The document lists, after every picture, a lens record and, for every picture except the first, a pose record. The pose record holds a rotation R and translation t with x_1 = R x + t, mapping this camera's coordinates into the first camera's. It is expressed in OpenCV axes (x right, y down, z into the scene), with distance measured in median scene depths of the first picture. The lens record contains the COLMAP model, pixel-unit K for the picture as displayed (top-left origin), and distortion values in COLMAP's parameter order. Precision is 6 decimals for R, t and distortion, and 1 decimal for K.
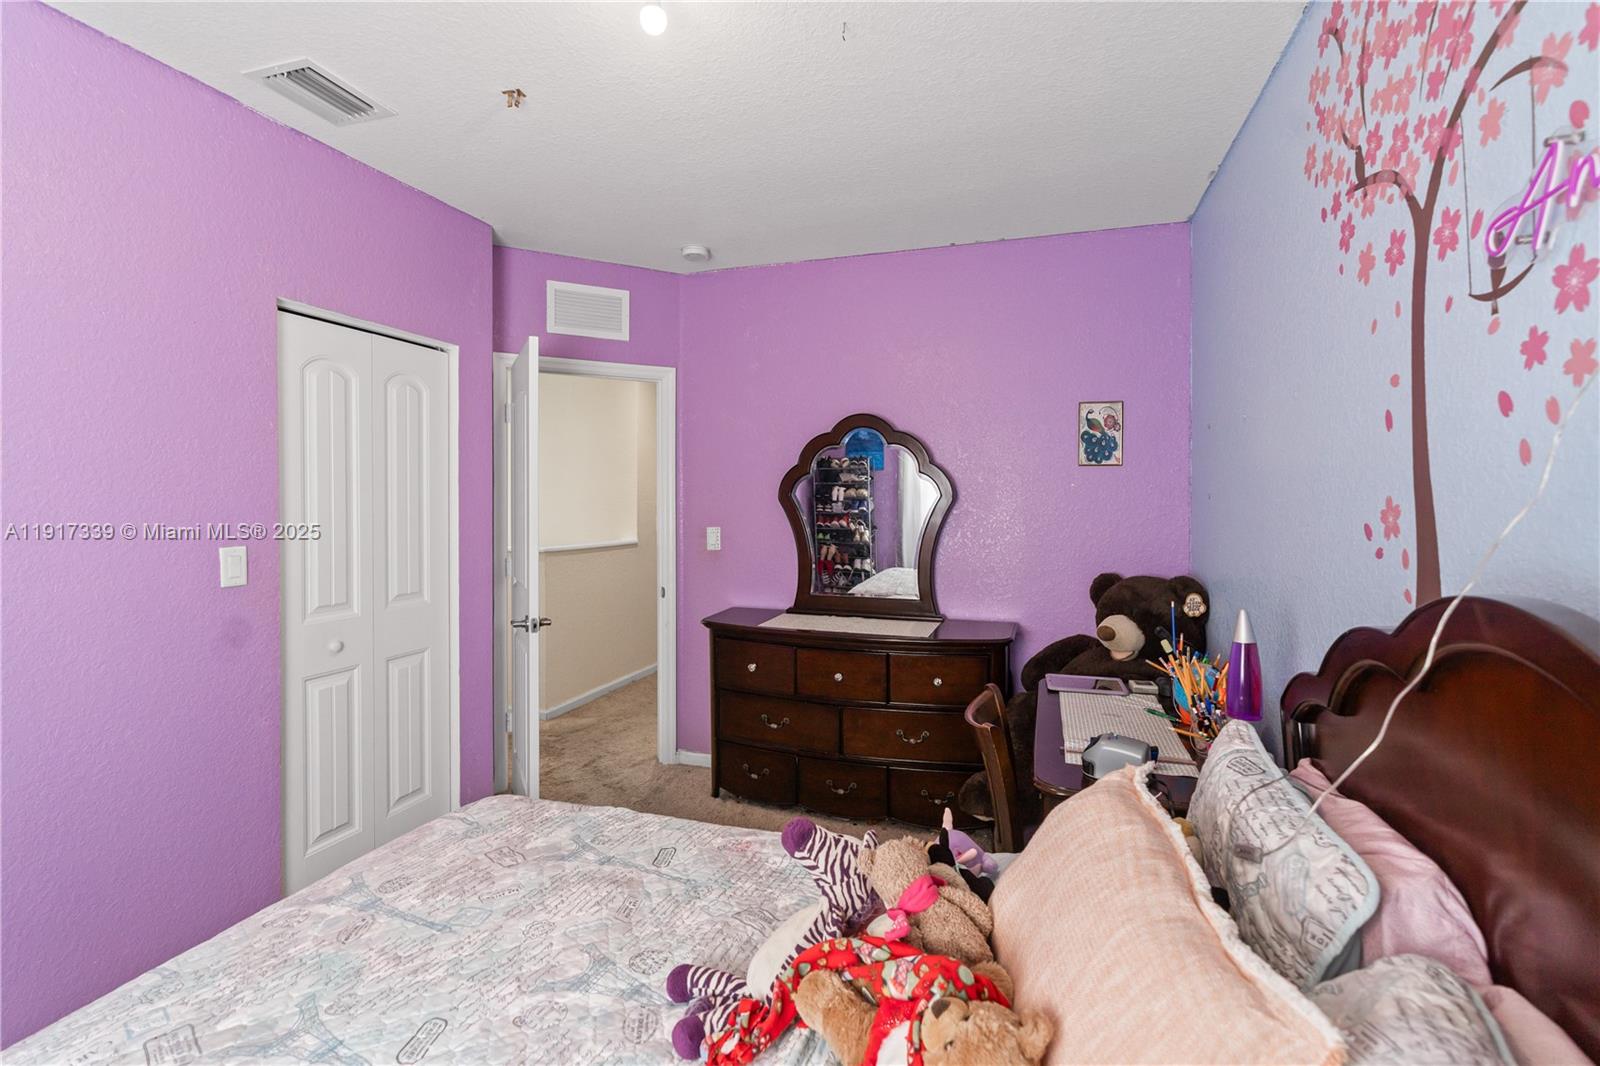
lens RADIAL K [[725.1, 0, 802.2], [0, 725.1, 522.3], [0, 0, 1]] dist [-0.008936, 0.001023]
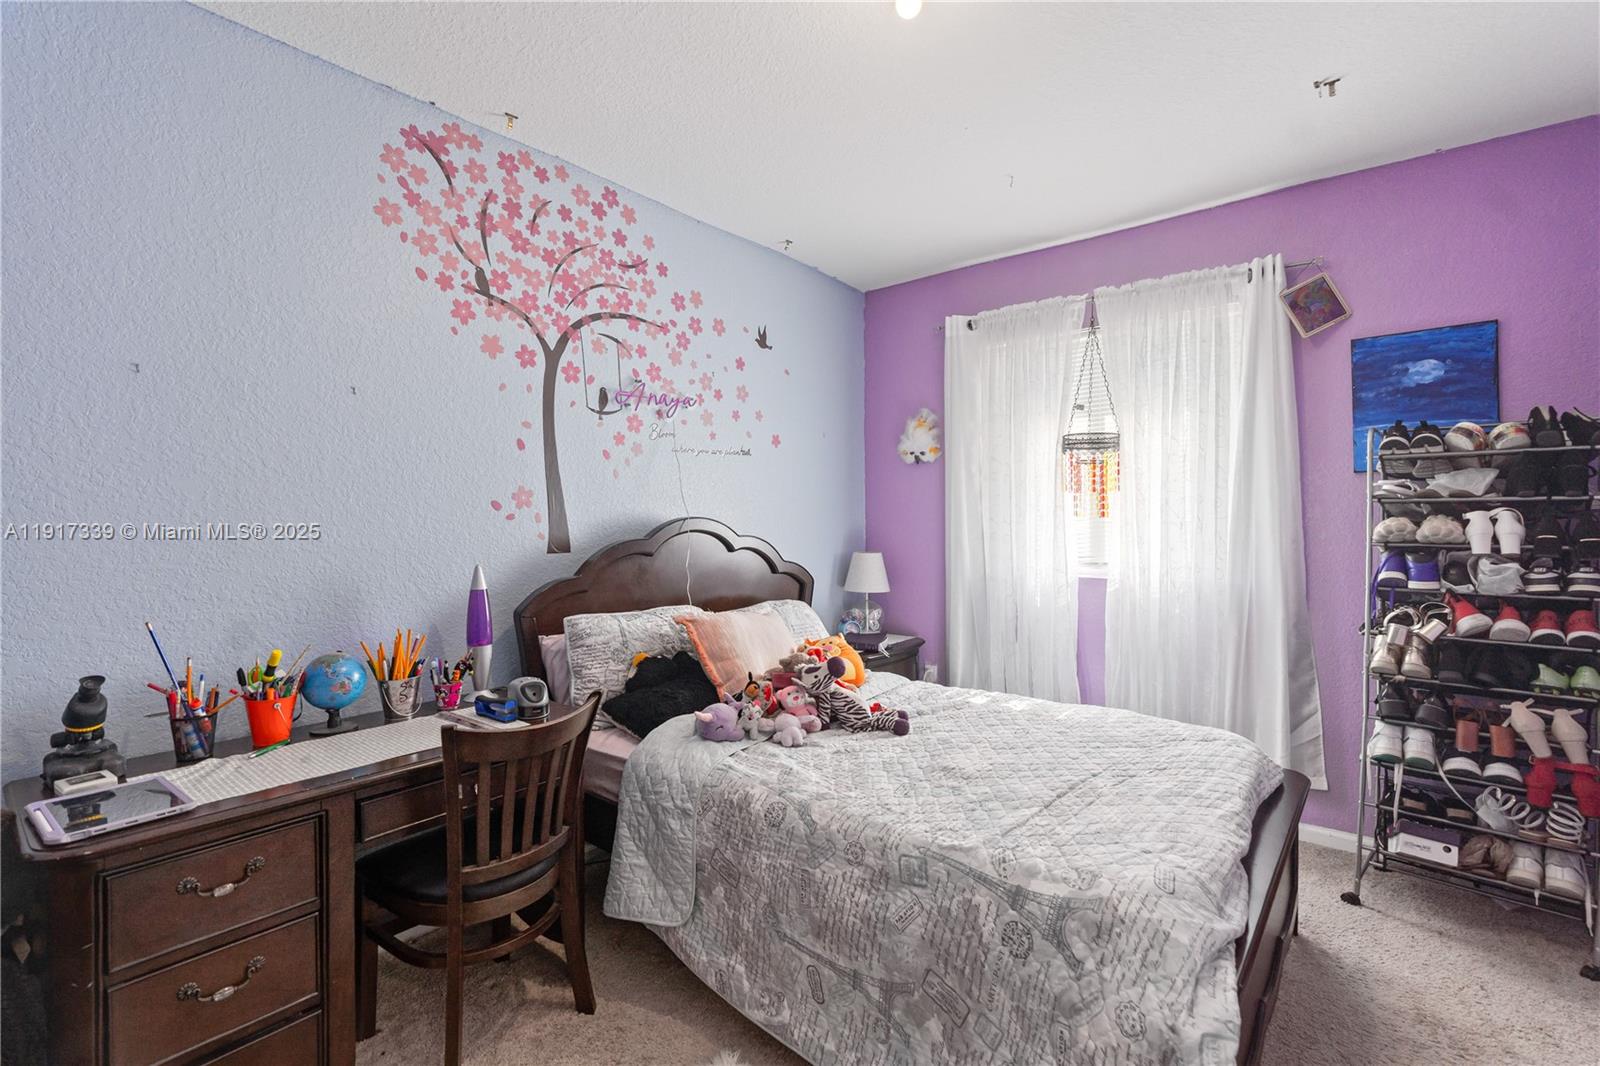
lens RADIAL K [[725.1, 0, 802.2], [0, 725.1, 522.3], [0, 0, 1]] dist [-0.008936, 0.001023]
pose [[-0.930894, -0.000782, 0.365290, -0.596620], [0.013597, 0.999231, 0.036788, -0.000091], [-0.365038, 0.039213, -0.930167, 2.725250]]
